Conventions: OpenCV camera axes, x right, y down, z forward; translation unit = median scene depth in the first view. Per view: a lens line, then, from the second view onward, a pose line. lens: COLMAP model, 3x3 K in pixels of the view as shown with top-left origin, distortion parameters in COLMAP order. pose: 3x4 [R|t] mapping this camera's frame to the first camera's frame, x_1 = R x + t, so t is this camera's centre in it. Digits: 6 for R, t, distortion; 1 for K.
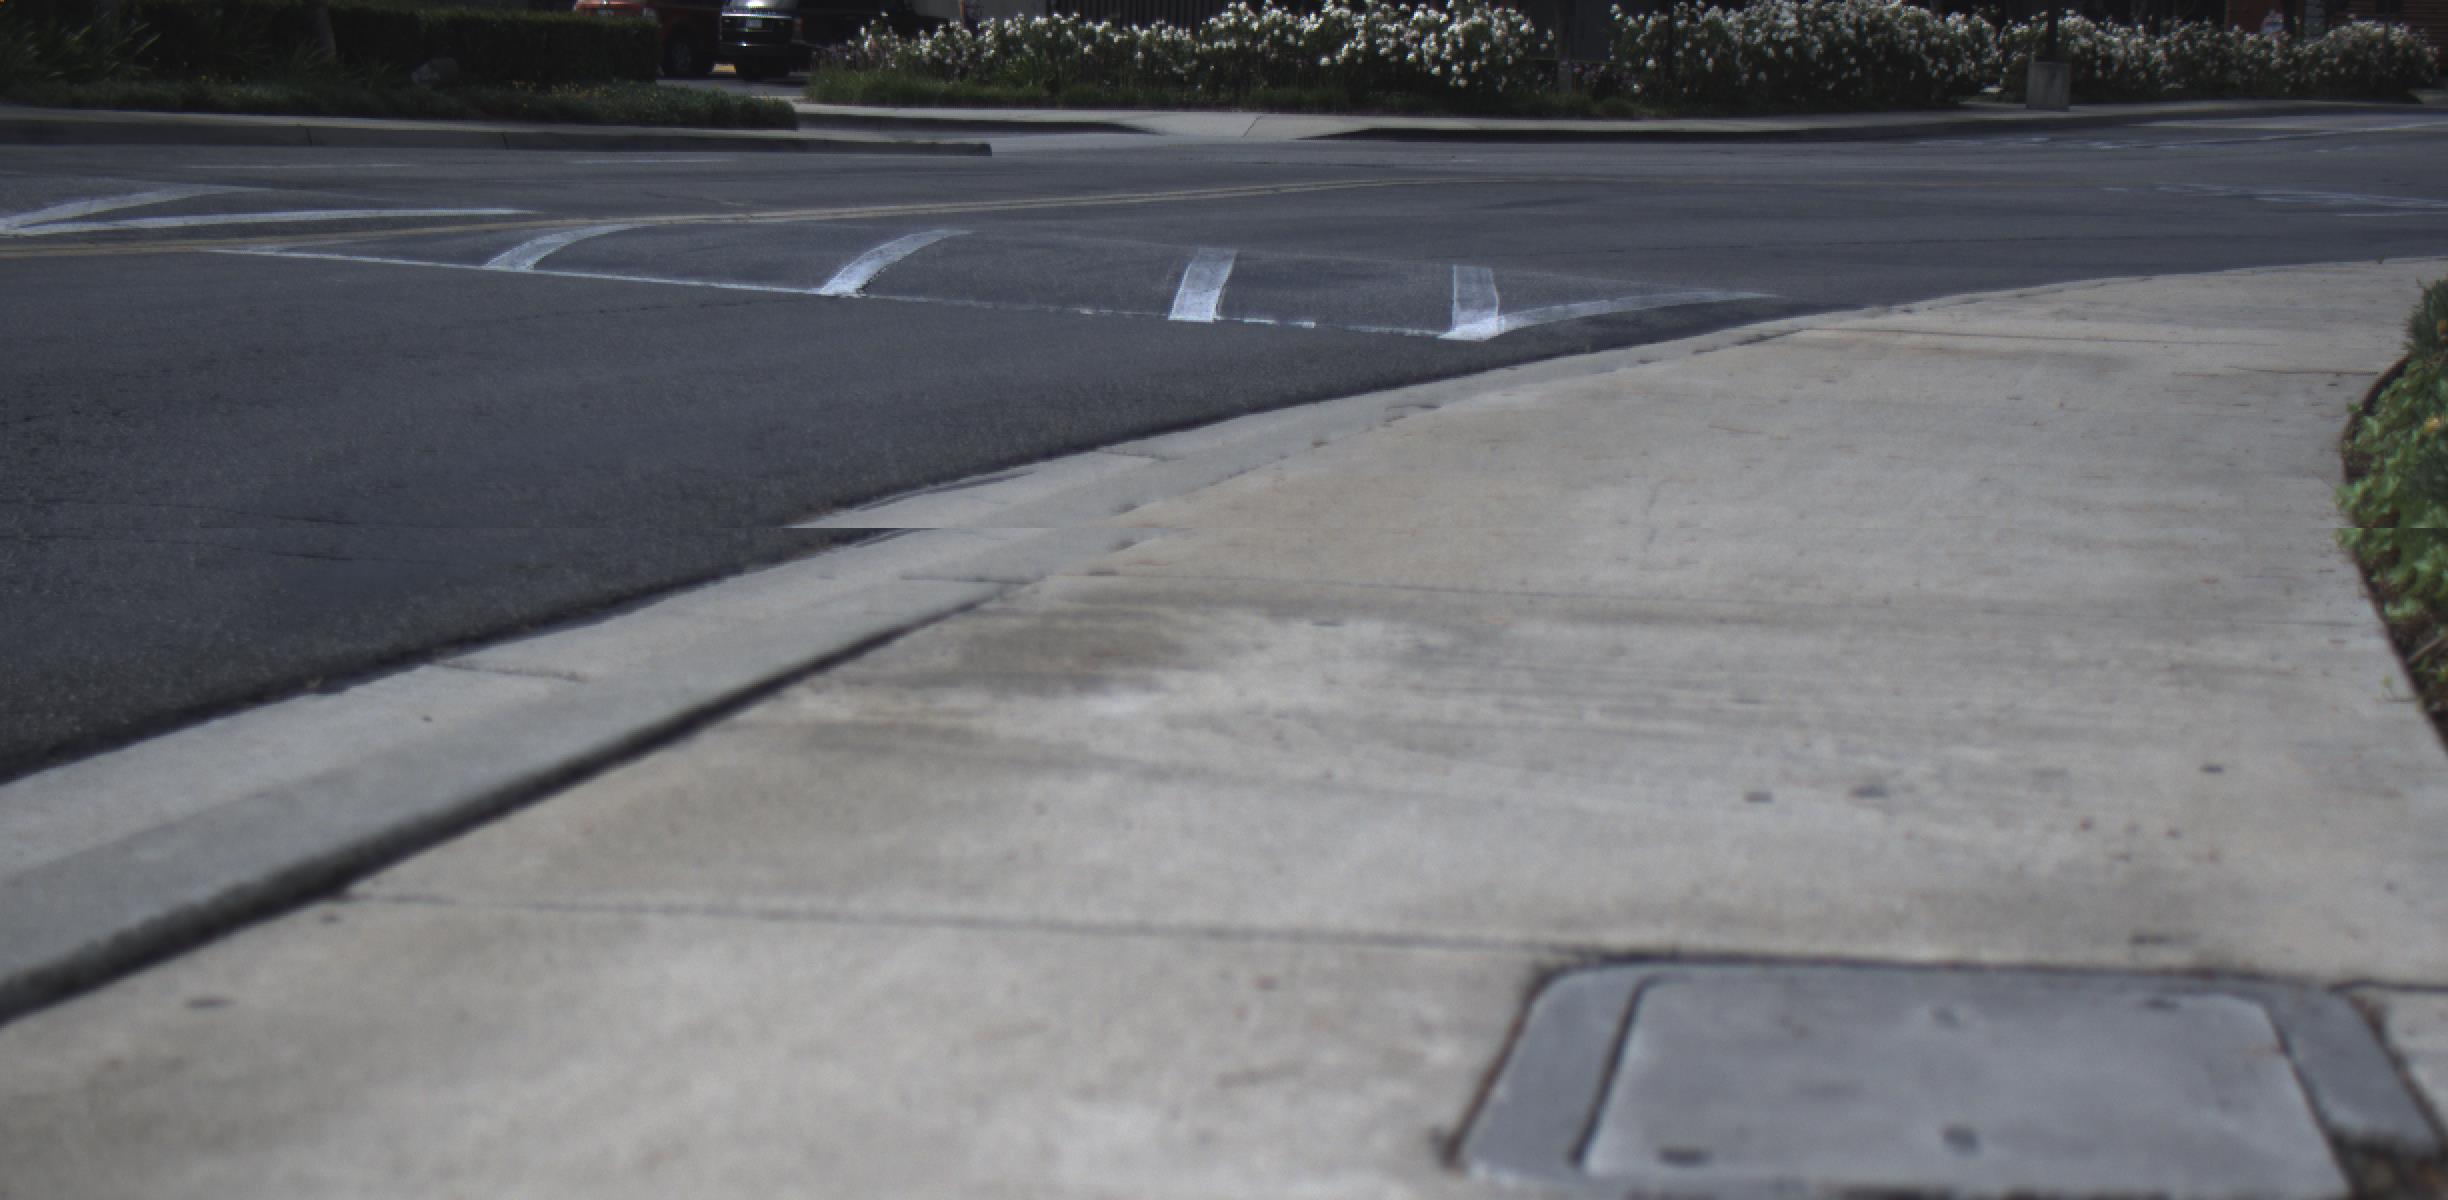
lens RADIAL K [[4611.5, 0, 1270.1], [0, 4611.5, 1038.2], [0, 0, 1]] dist [-0.174850, 0.973650]
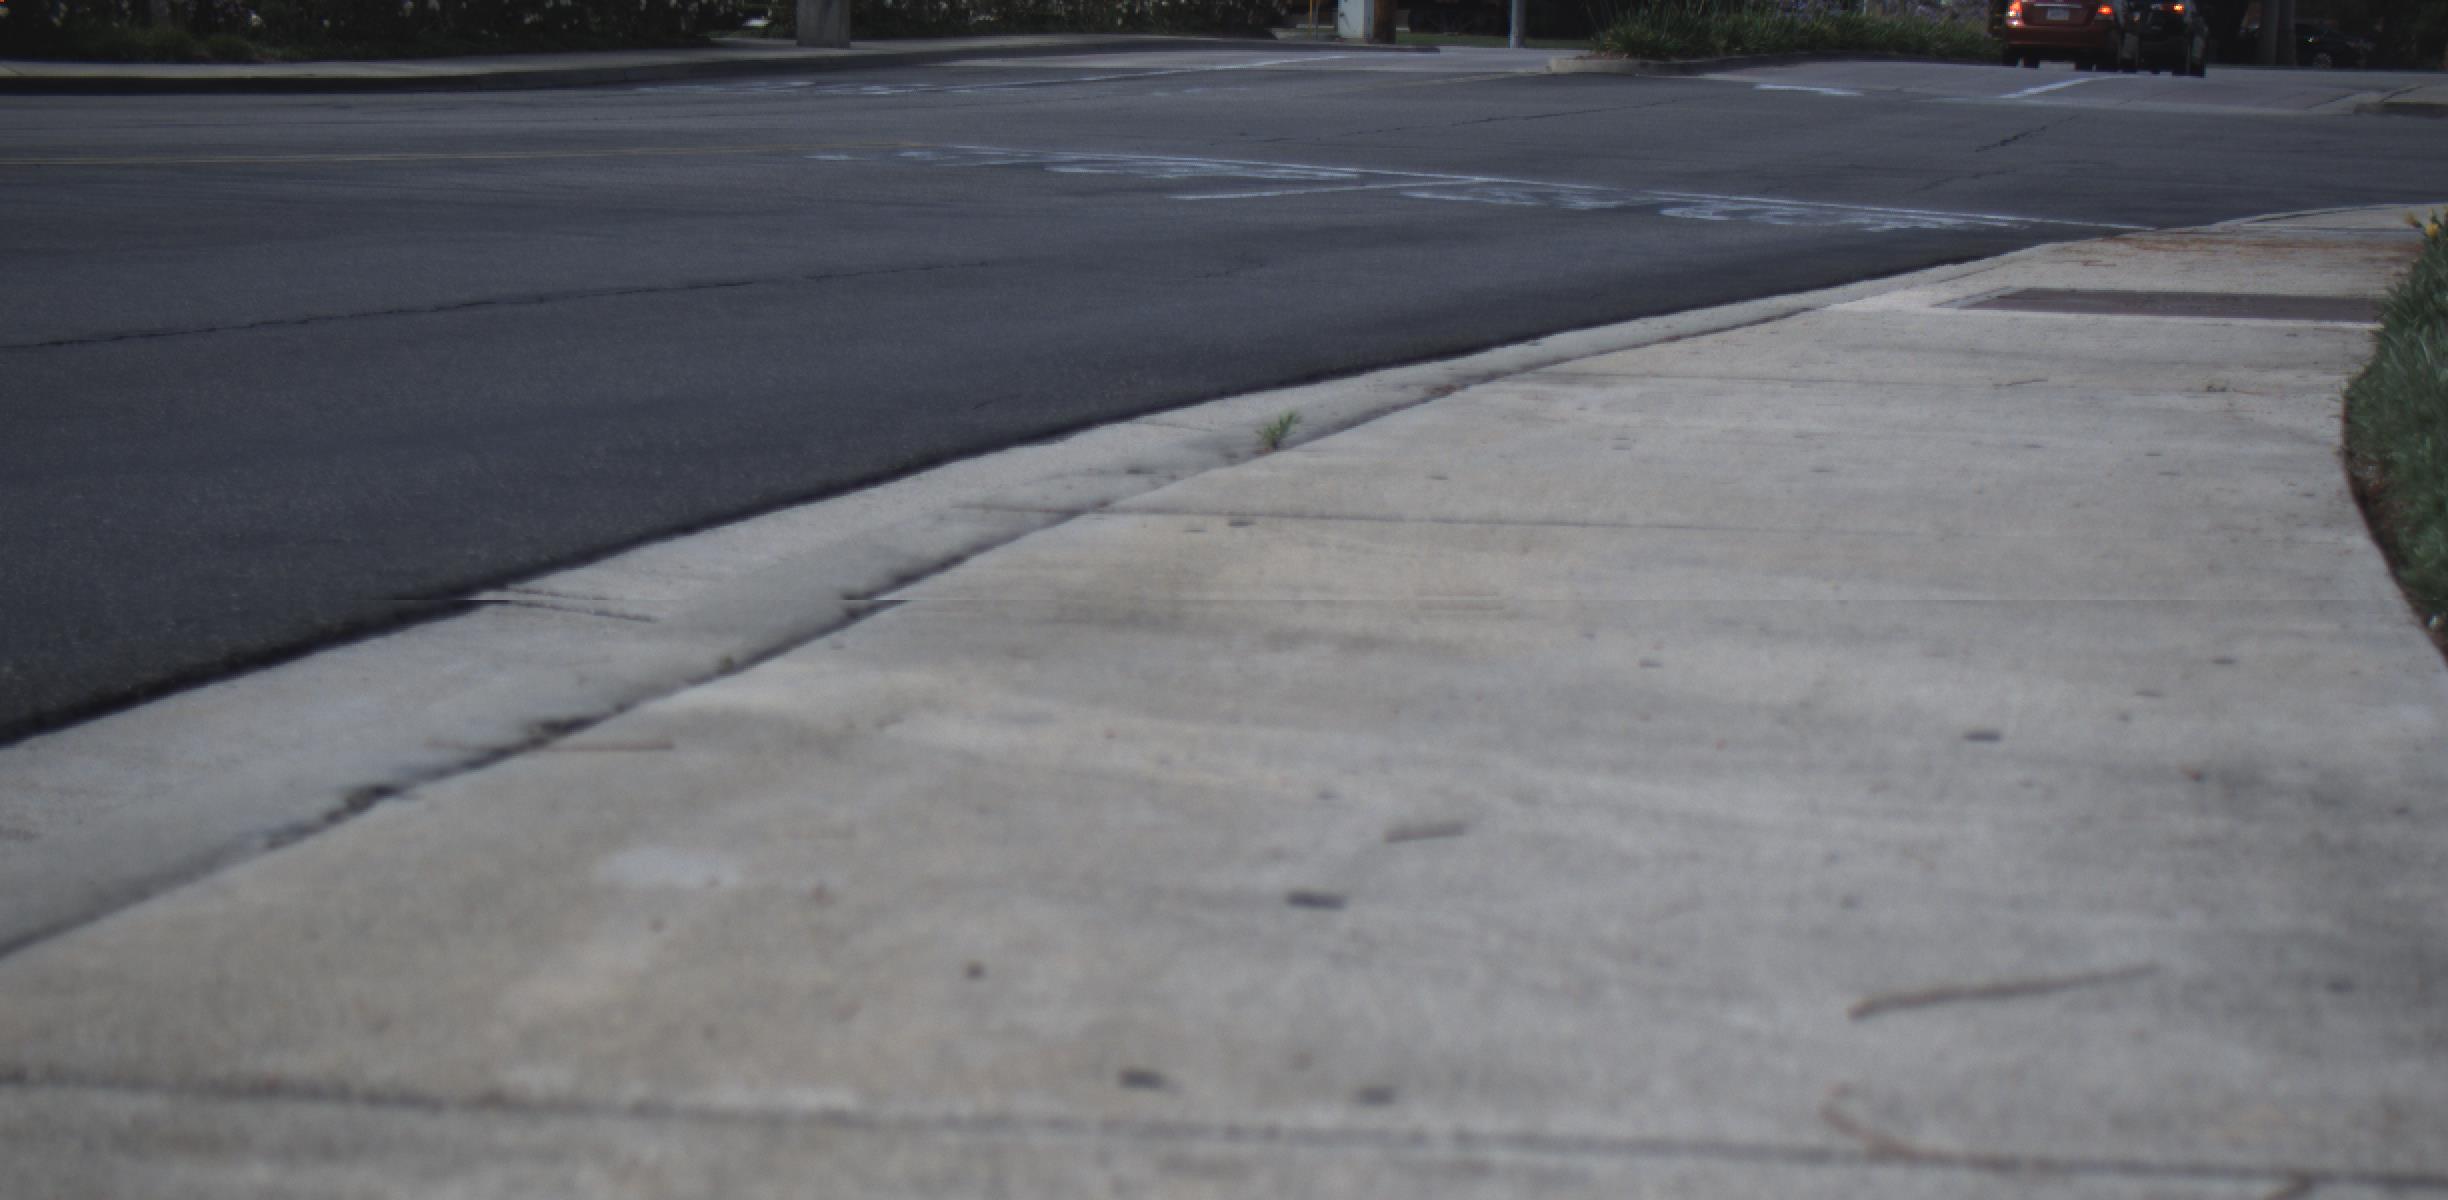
lens RADIAL K [[4611.5, 0, 1270.1], [0, 4611.5, 1038.2], [0, 0, 1]] dist [-0.174850, 0.973650]
pose [[0.970672, -0.056231, 0.233741, 0.057666], [0.053773, 0.998411, 0.016877, -0.046423], [-0.234318, -0.003813, 0.972153, 0.240556]]
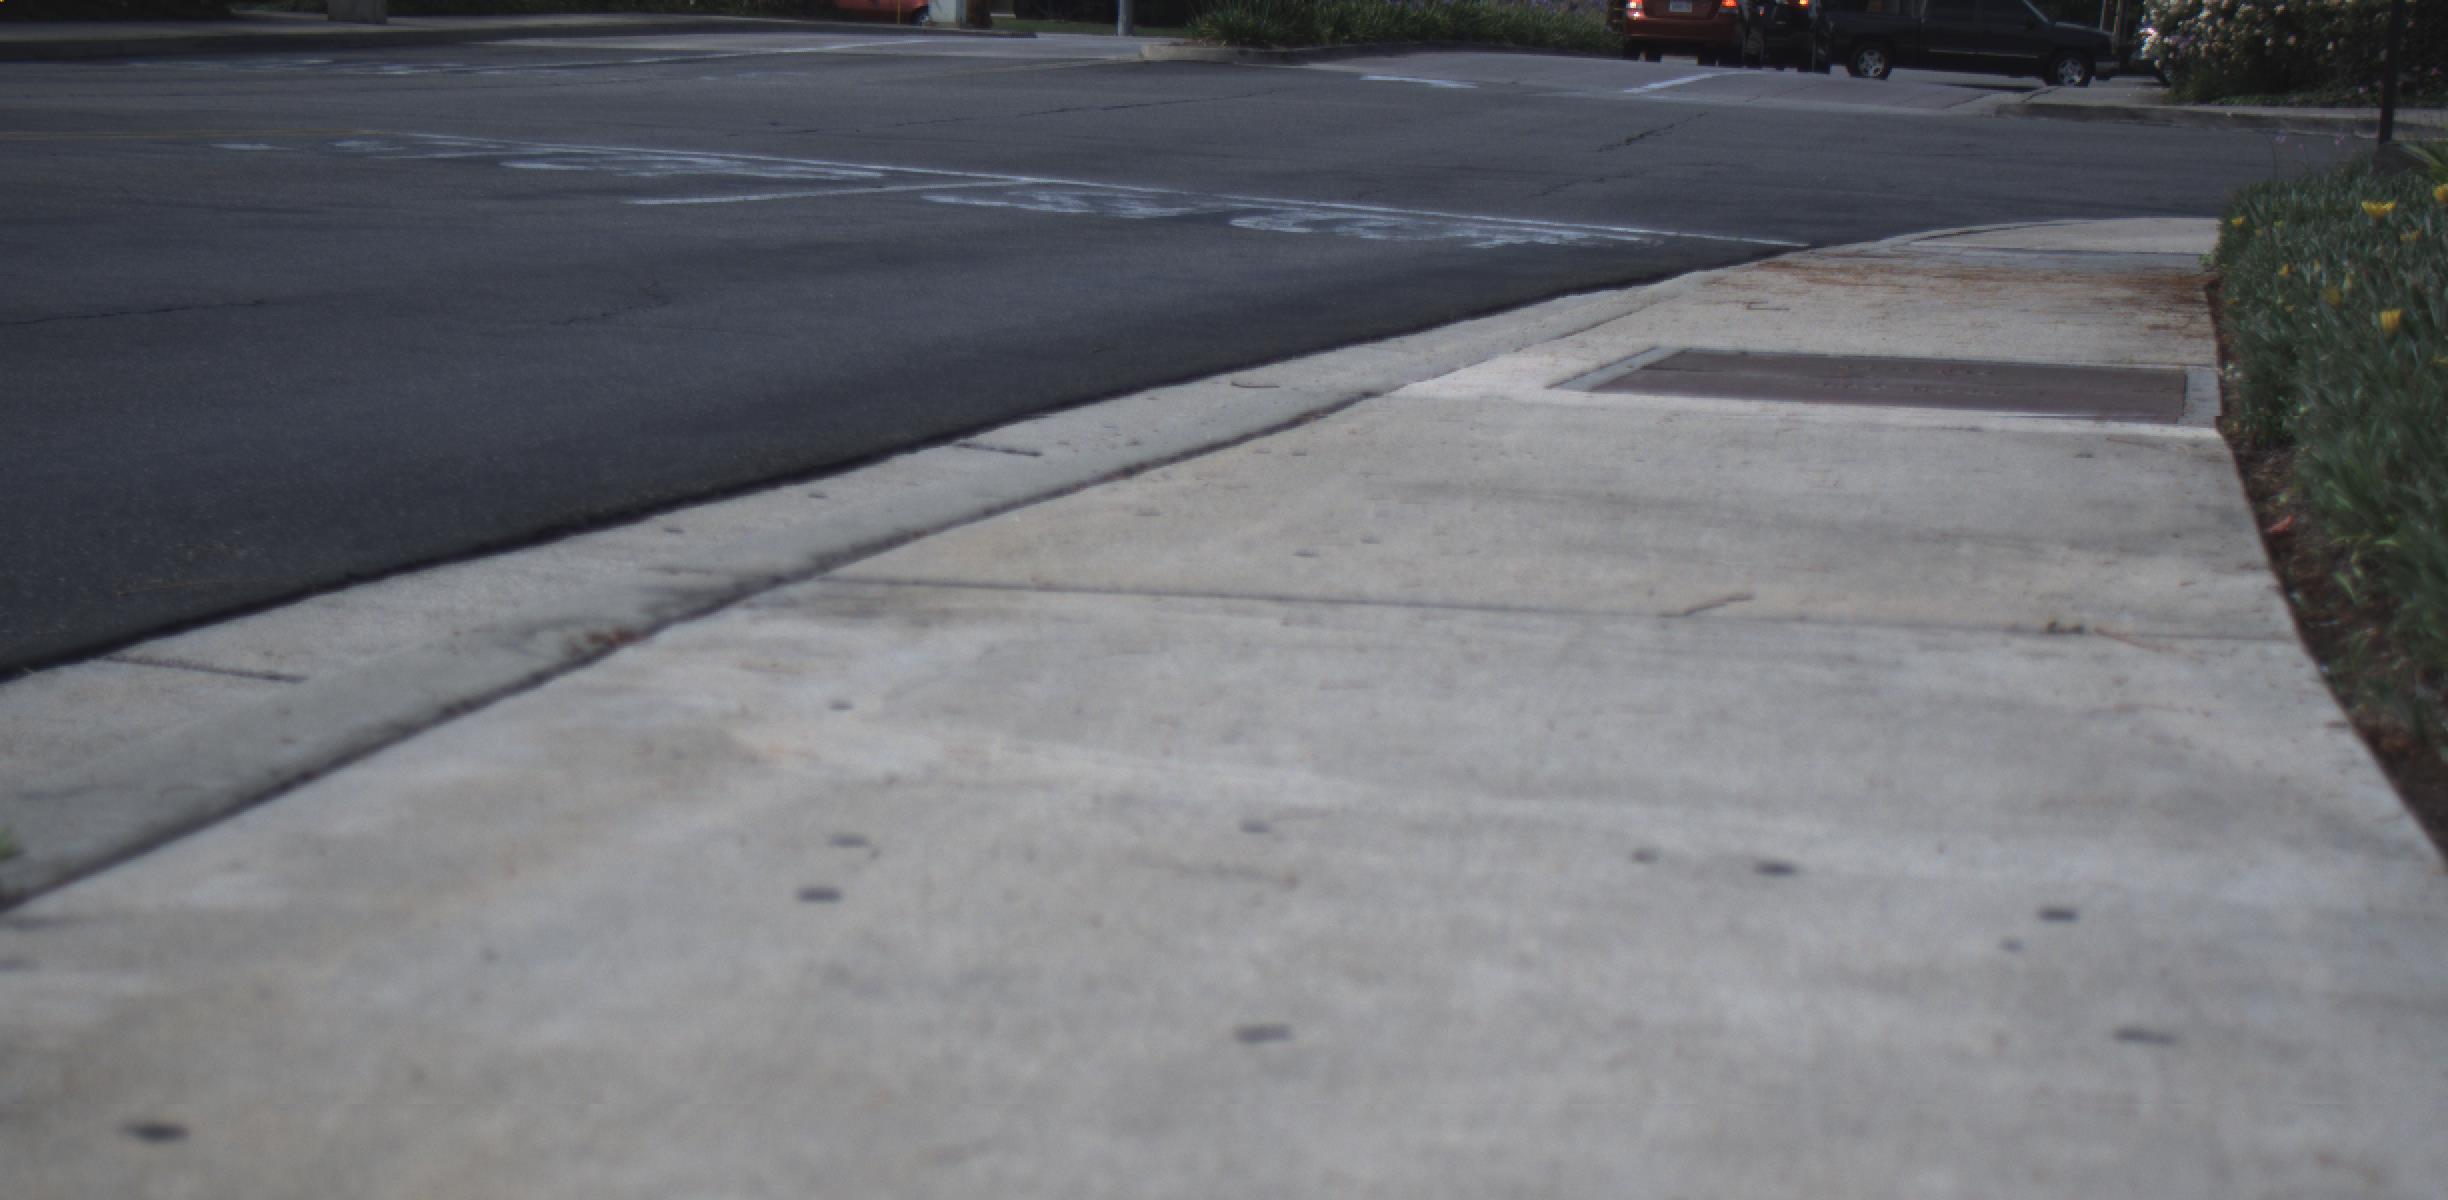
lens RADIAL K [[4611.5, 0, 1270.1], [0, 4611.5, 1038.2], [0, 0, 1]] dist [-0.174850, 0.973650]
pose [[0.948095, -0.060440, 0.312190, 0.081688], [0.055873, 0.998160, 0.023563, -0.057510], [-0.313039, -0.004897, 0.949728, 0.299128]]
